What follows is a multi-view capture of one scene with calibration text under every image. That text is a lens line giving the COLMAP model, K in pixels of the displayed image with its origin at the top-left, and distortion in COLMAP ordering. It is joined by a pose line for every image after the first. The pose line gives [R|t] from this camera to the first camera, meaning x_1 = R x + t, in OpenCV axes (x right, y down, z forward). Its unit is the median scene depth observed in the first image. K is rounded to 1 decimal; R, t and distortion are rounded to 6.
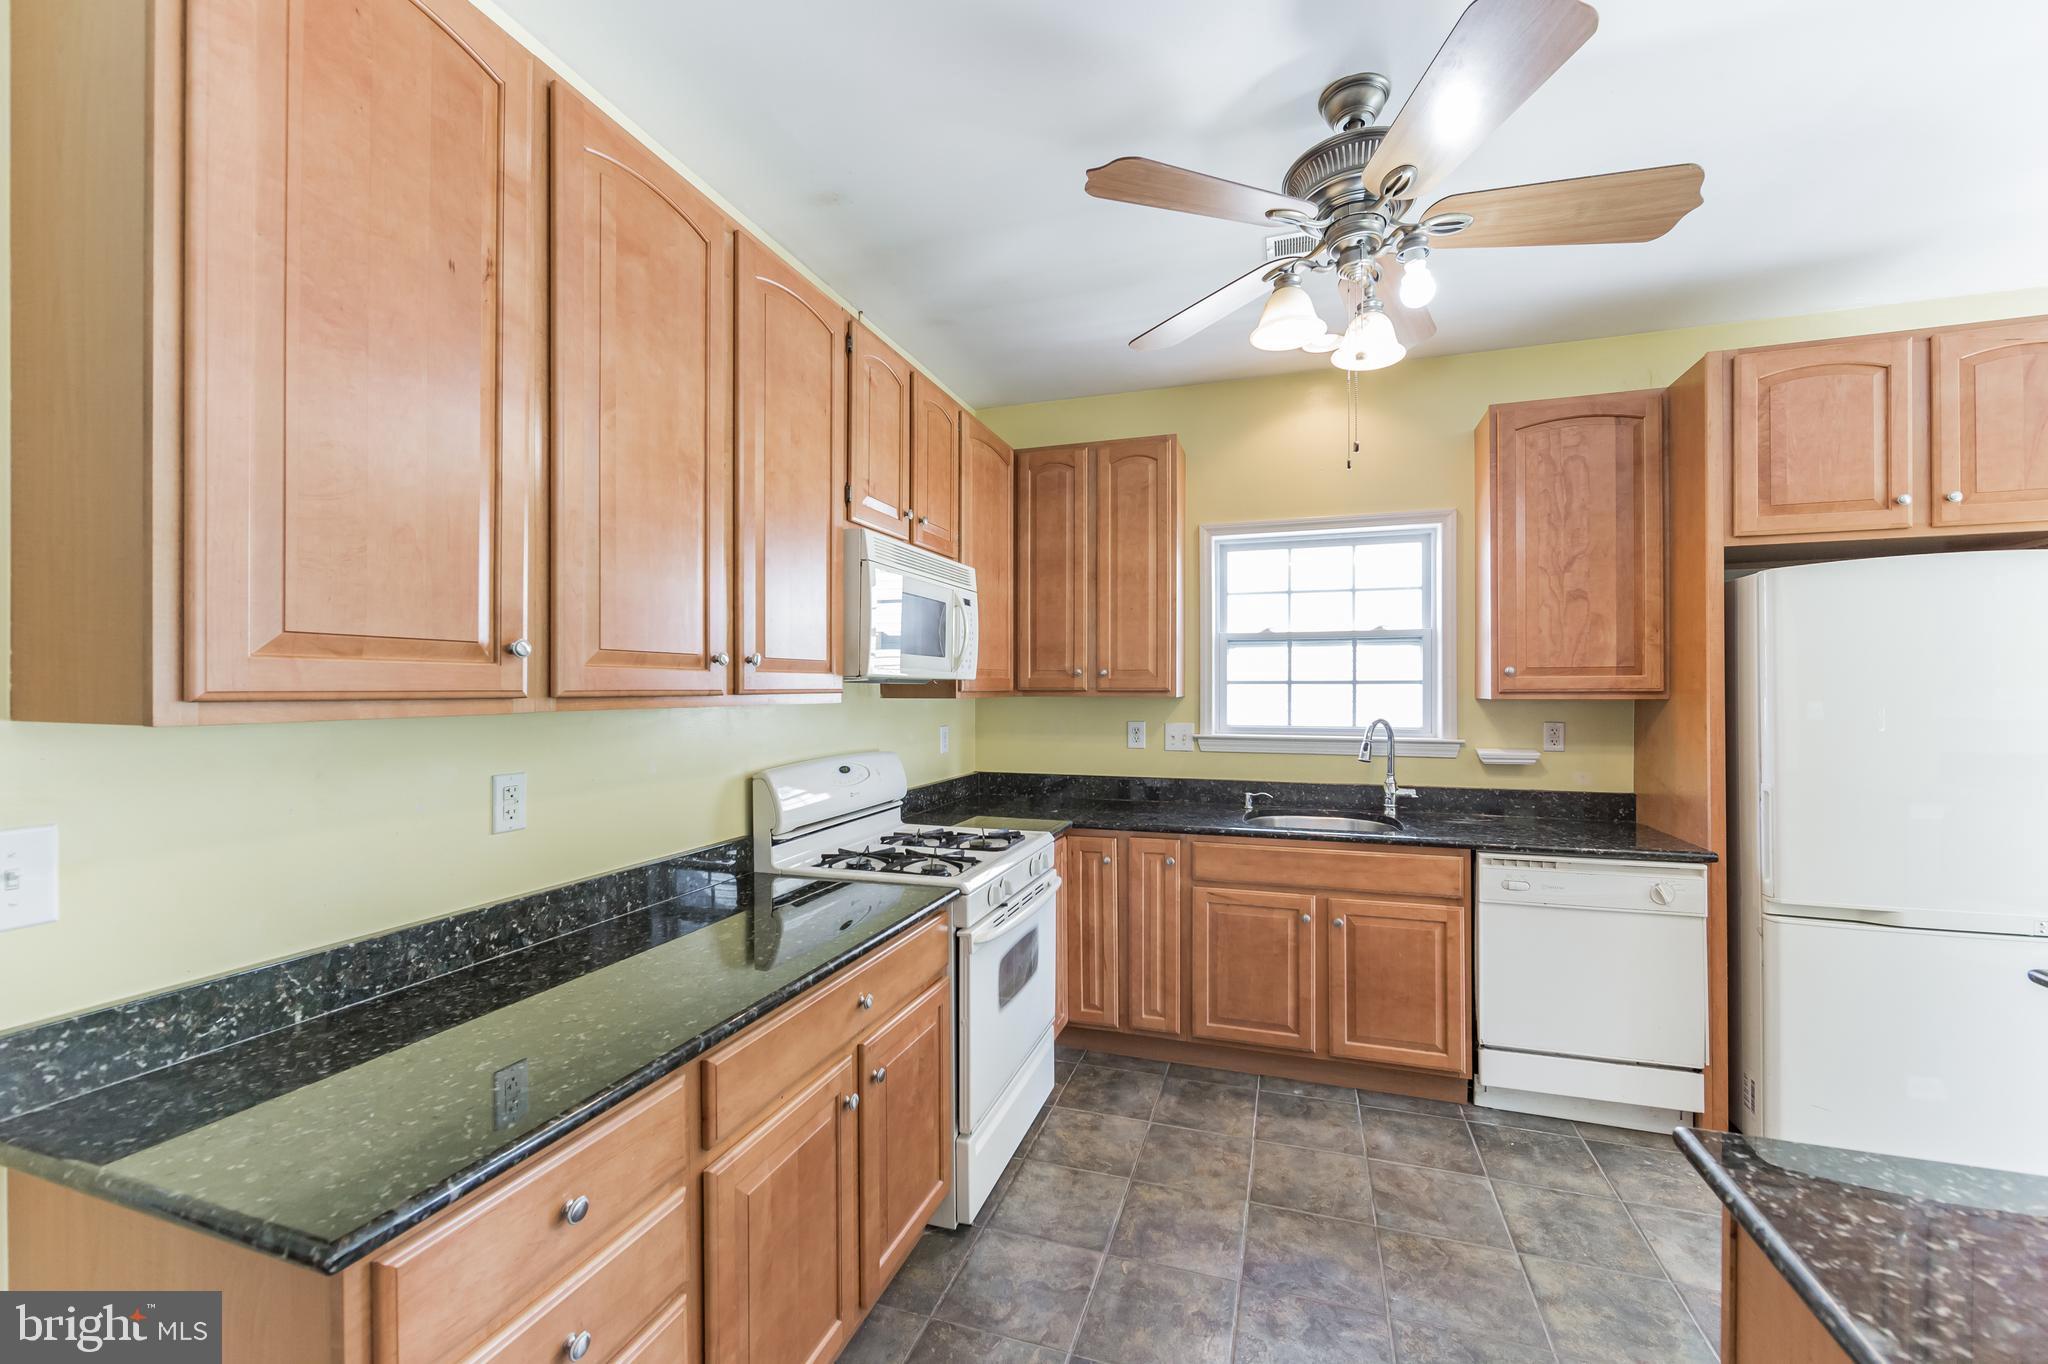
lens RADIAL K [[807.9, 0, 1057.4], [0, 807.9, 692.9], [0, 0, 1]] dist [-0.004674, -0.000225]
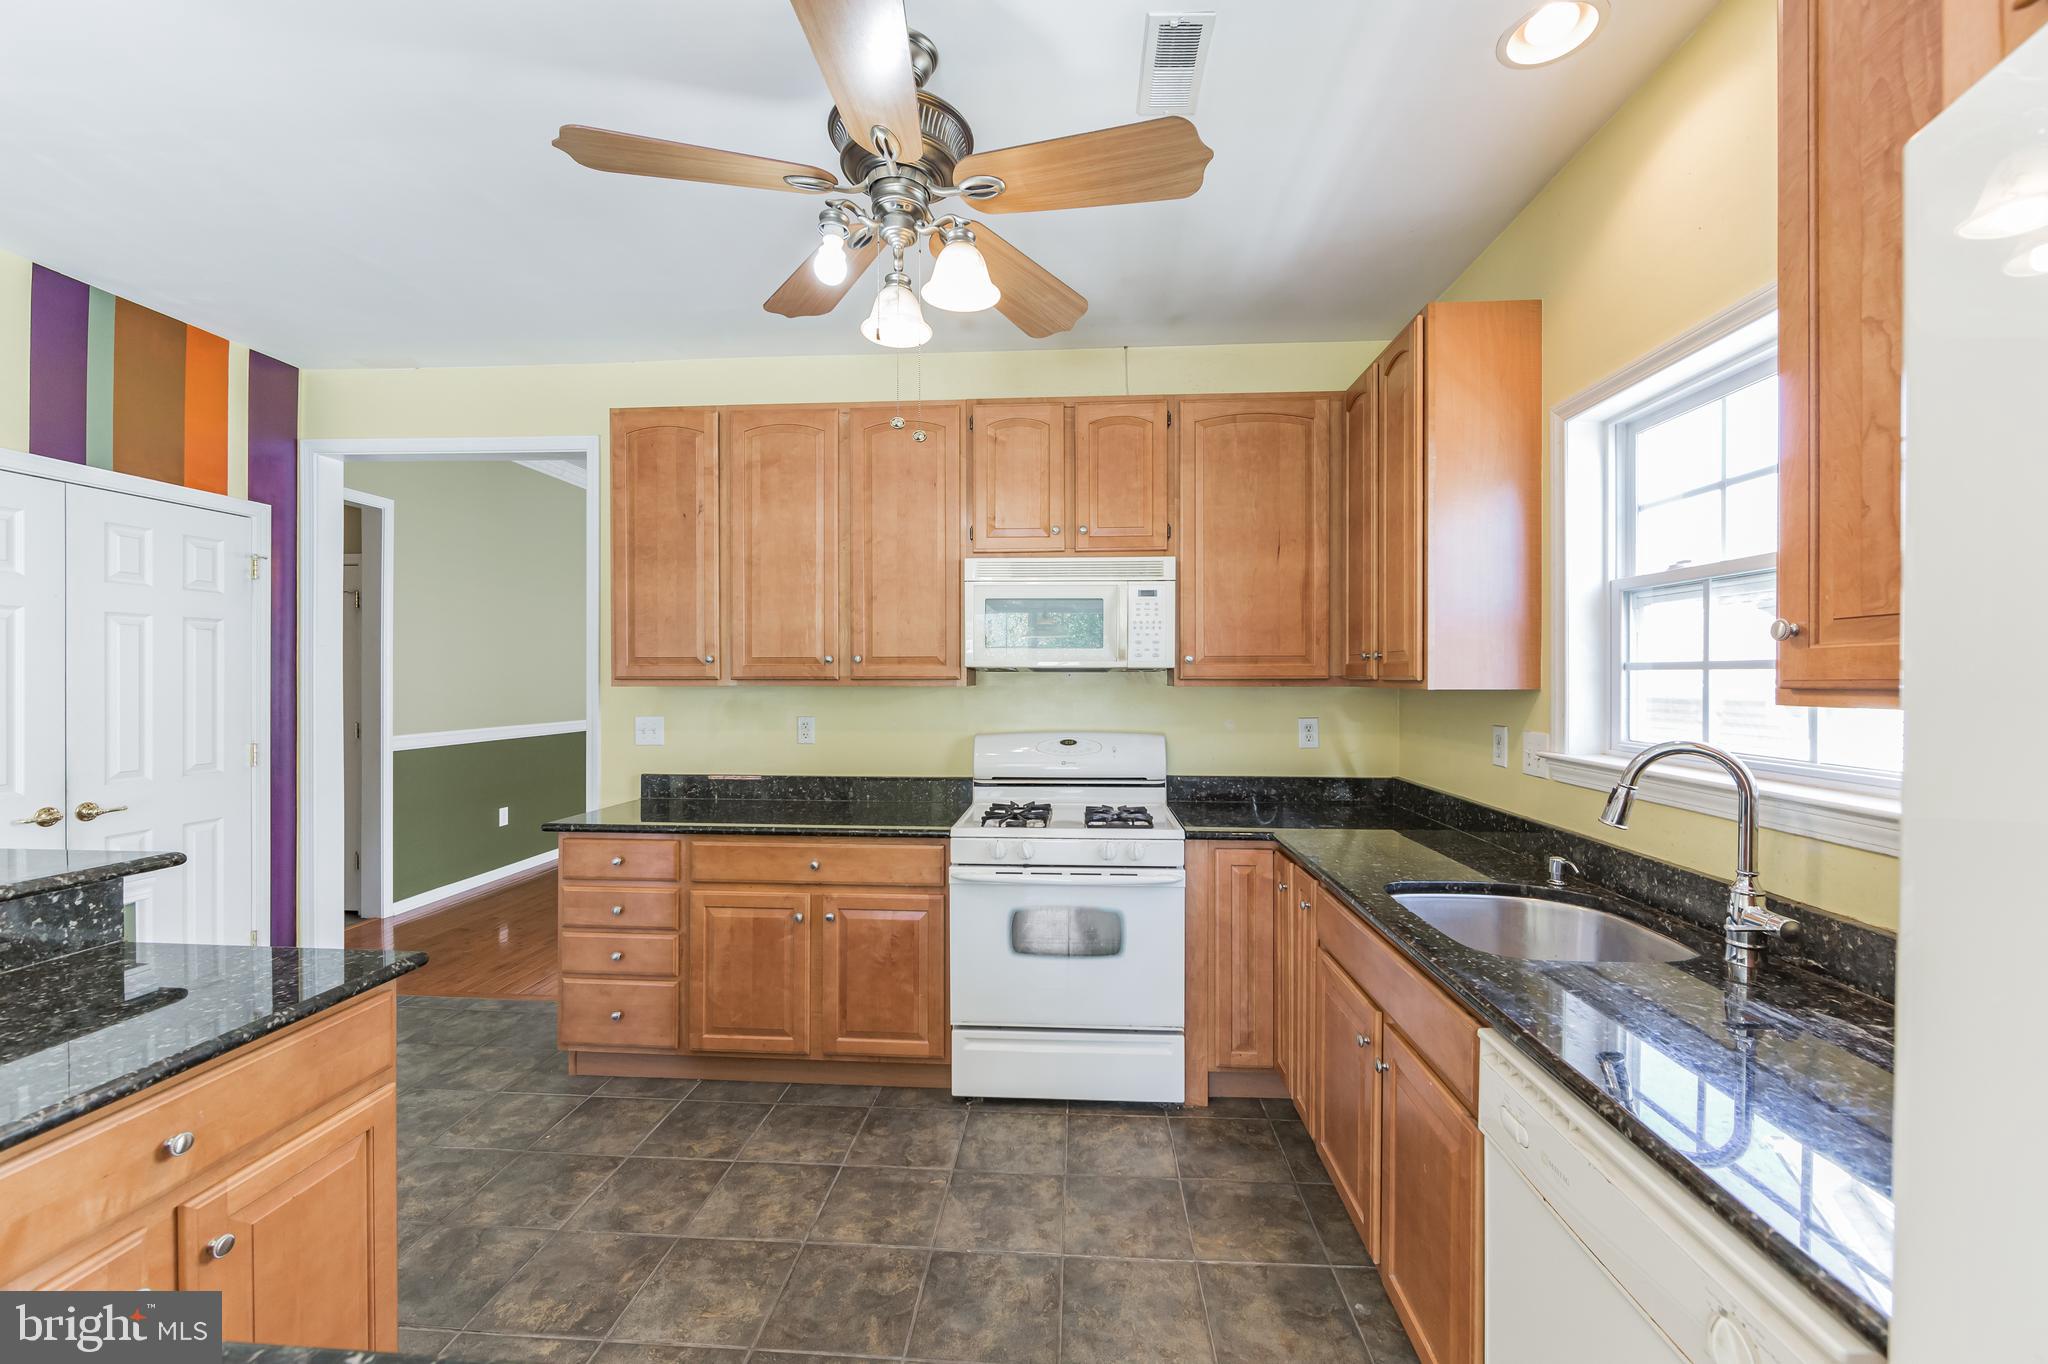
lens RADIAL K [[827.4, 0, 1018.0], [0, 827.4, 685.4], [0, 0, 1]] dist [0.016811, -0.000357]
pose [[0.234655, 0.006653, -0.972056, 0.956305], [-0.010221, 0.999938, 0.004376, 0.002270], [0.972025, 0.008908, 0.234708, 0.630761]]
